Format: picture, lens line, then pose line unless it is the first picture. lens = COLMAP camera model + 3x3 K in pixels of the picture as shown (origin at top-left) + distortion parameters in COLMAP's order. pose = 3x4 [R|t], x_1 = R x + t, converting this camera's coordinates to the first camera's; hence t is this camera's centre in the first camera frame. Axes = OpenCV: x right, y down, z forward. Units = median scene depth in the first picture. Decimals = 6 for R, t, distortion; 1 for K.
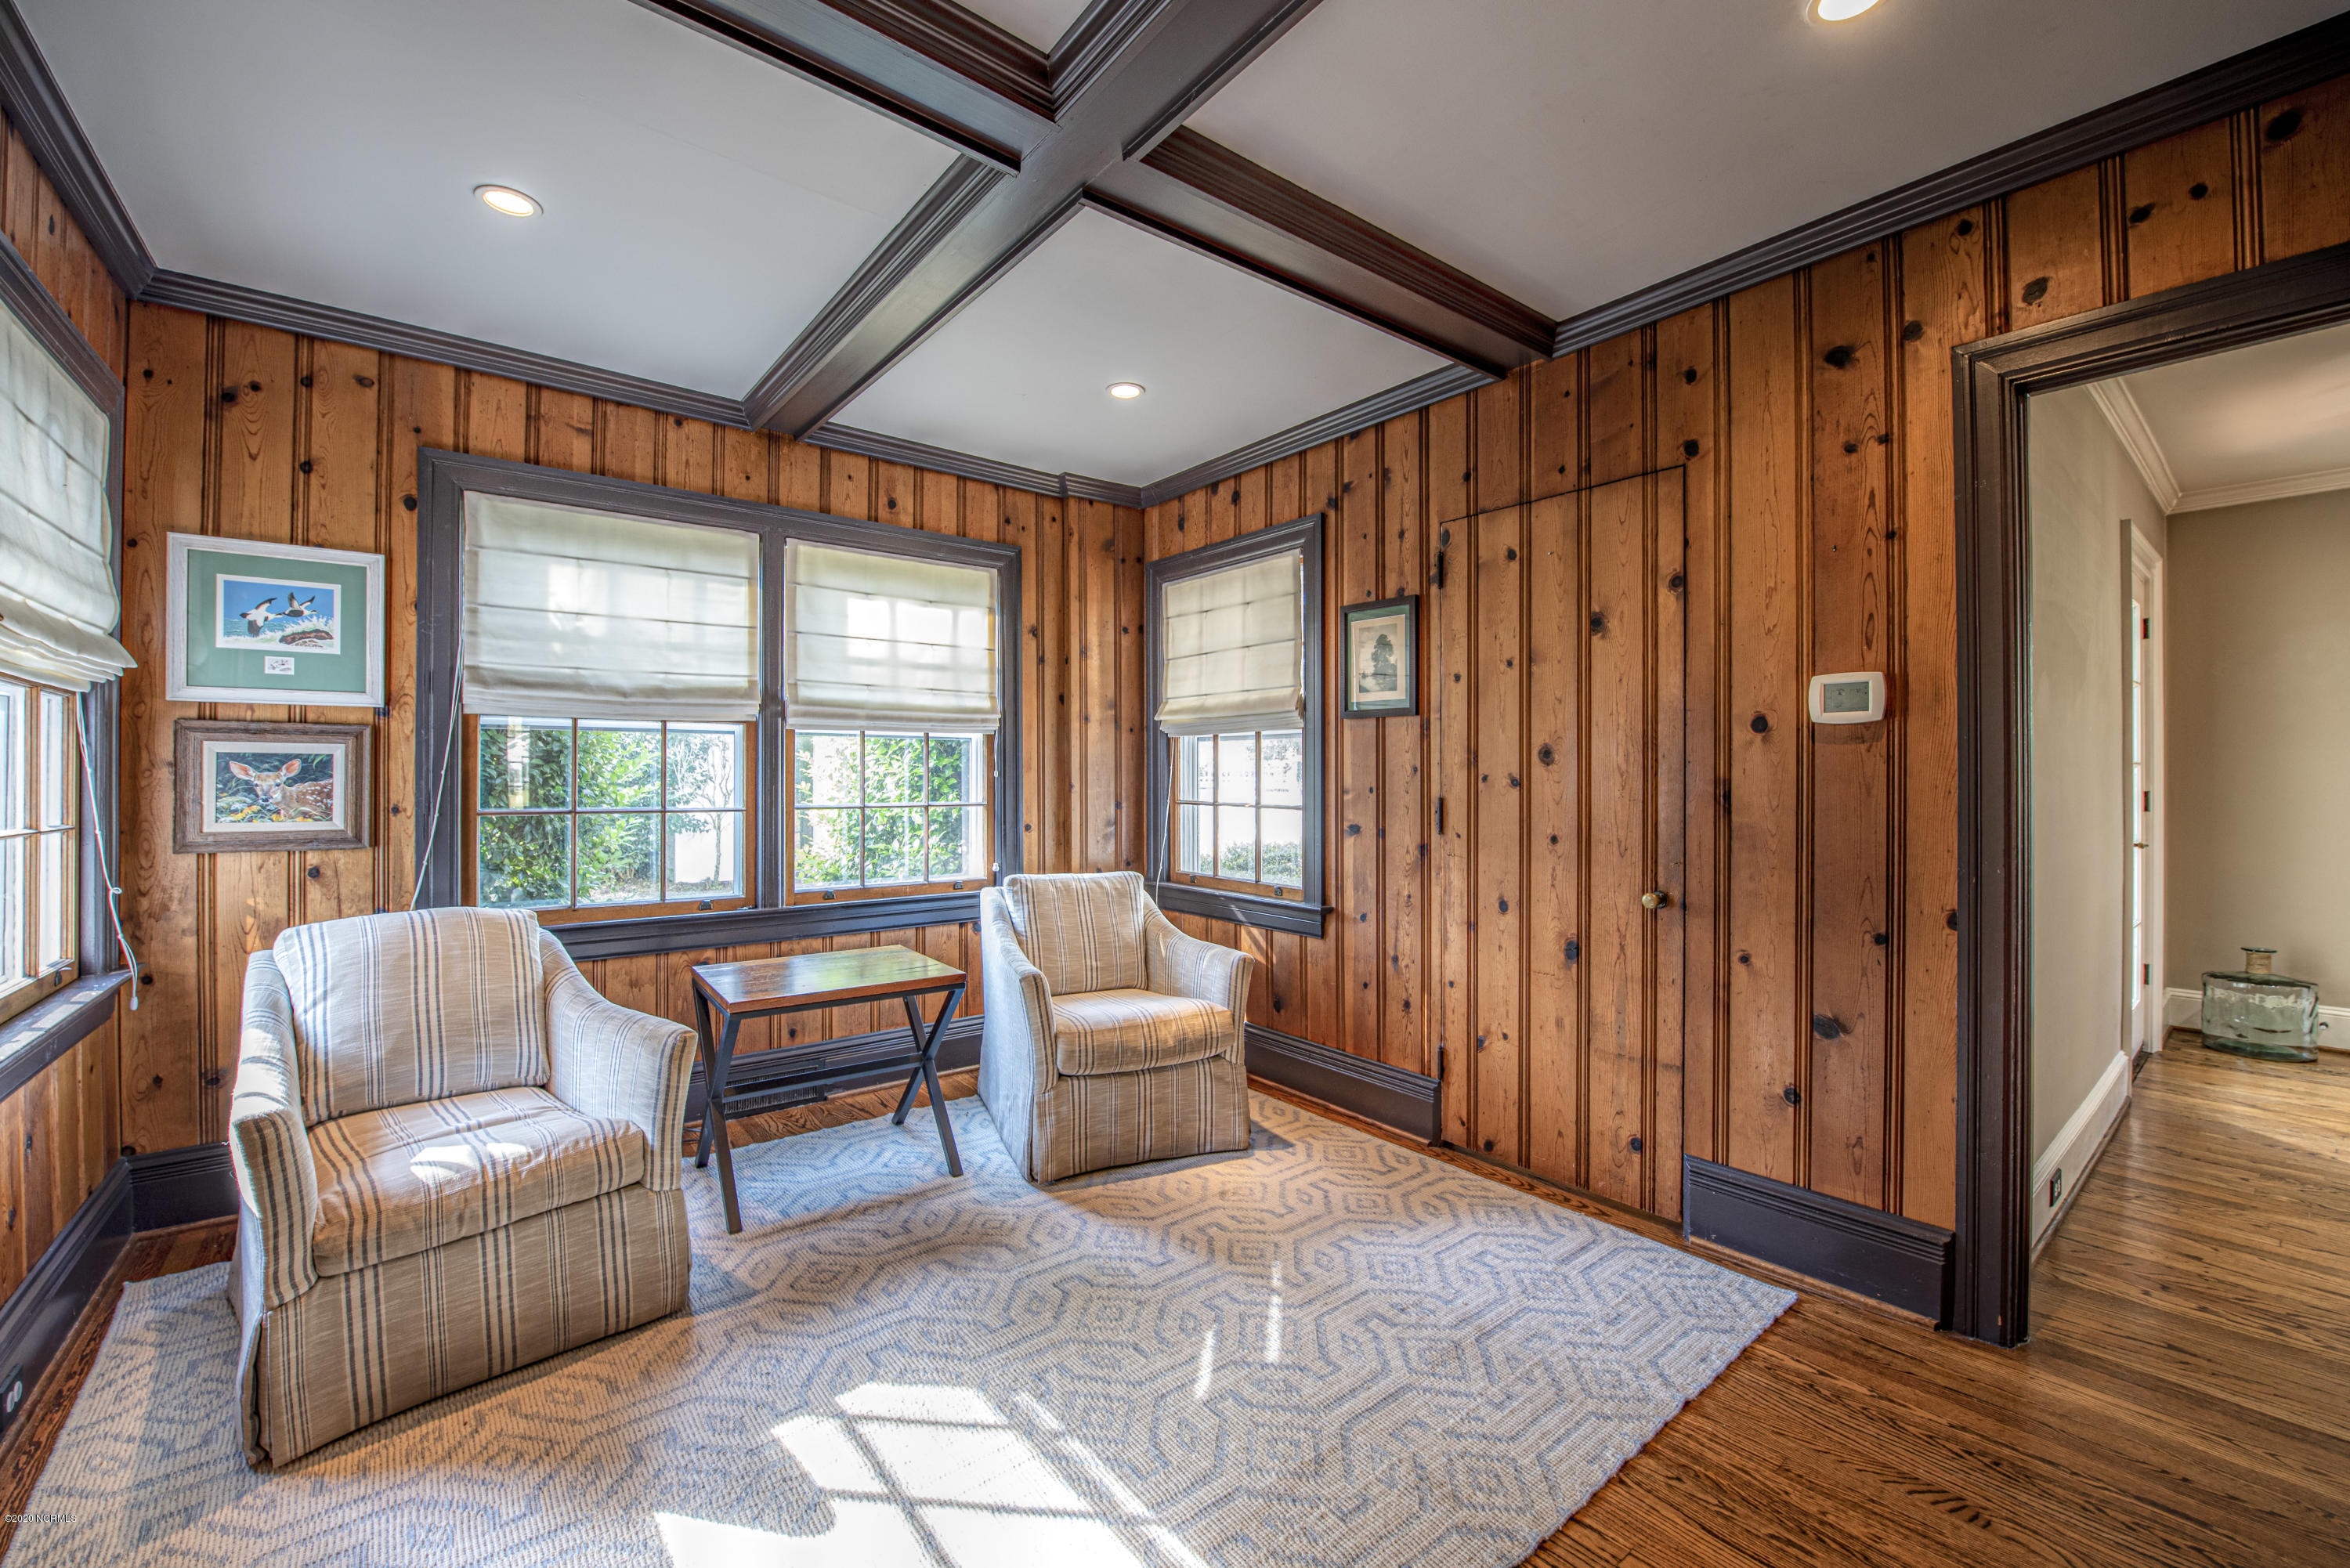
lens RADIAL K [[917.2, 0, 1185.1], [0, 917.2, 784.4], [0, 0, 1]] dist [-0.001084, -0.000935]
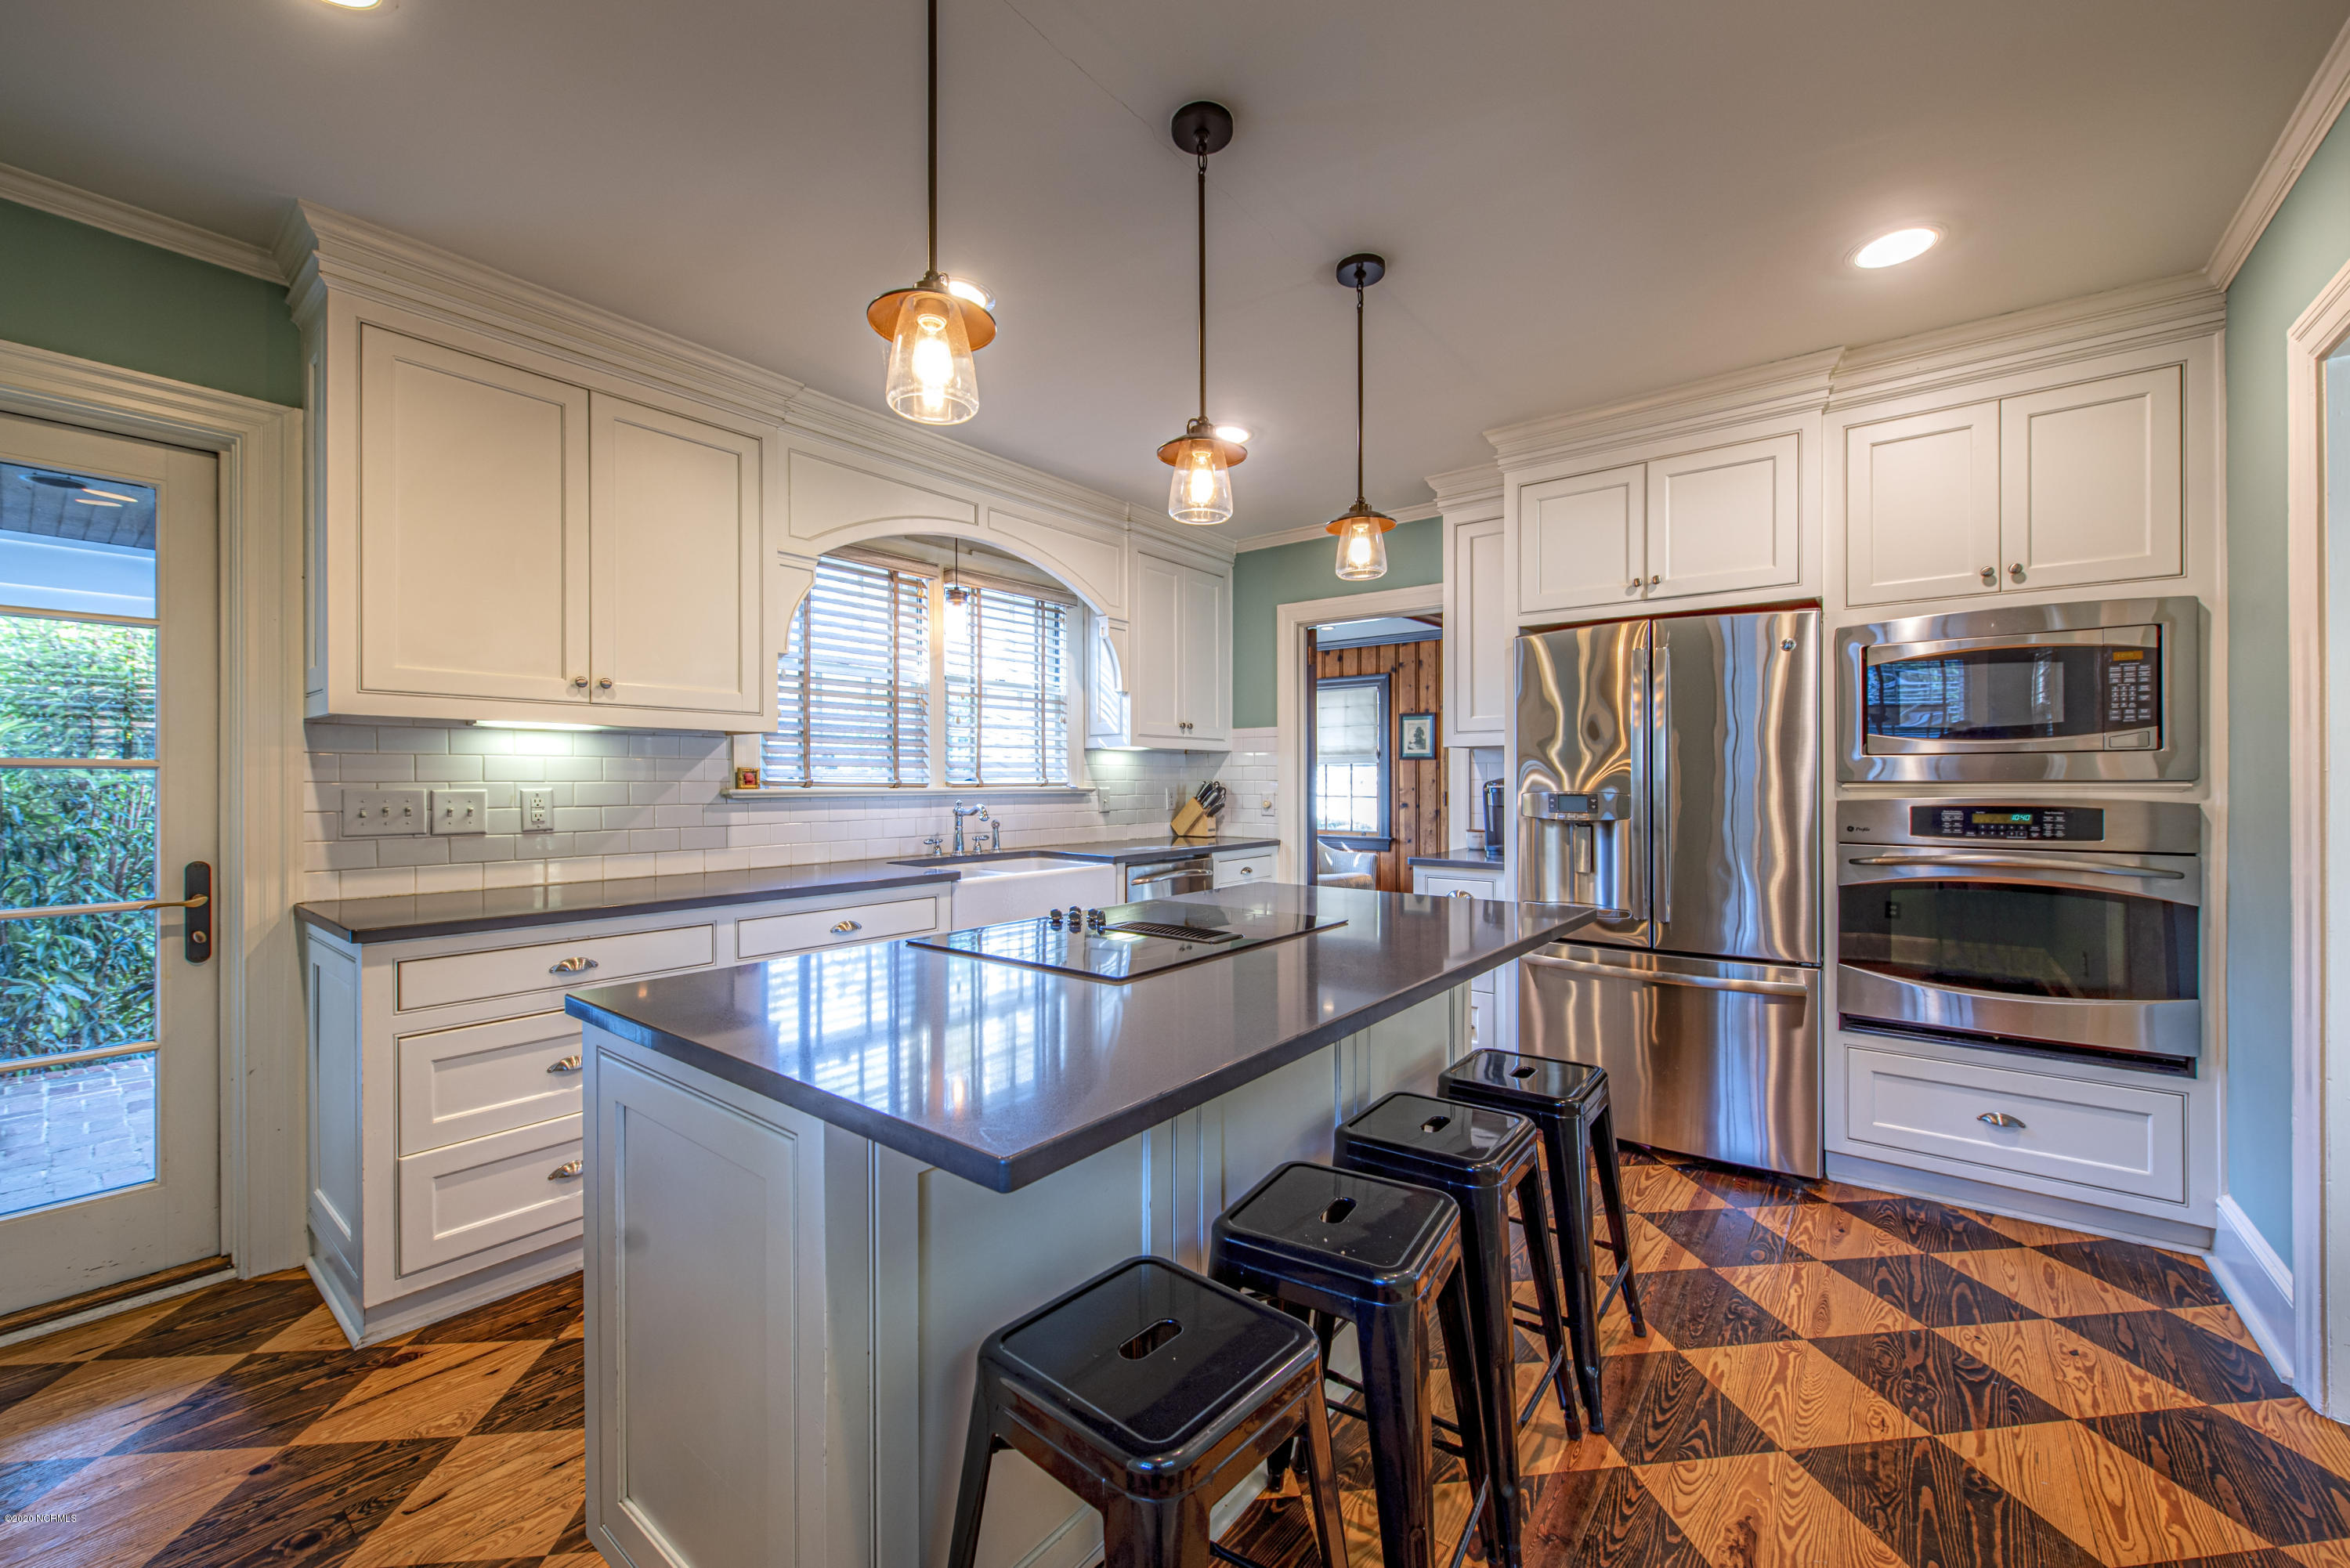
lens RADIAL K [[917.2, 0, 1173.0], [0, 917.2, 775.7], [0, 0, 1]] dist [-0.001084, -0.000935]
pose [[0.977516, -0.006000, 0.210778, -0.934698], [0.006979, 0.999968, -0.003903, -0.024087], [-0.210748, 0.005286, 0.977526, -1.255705]]
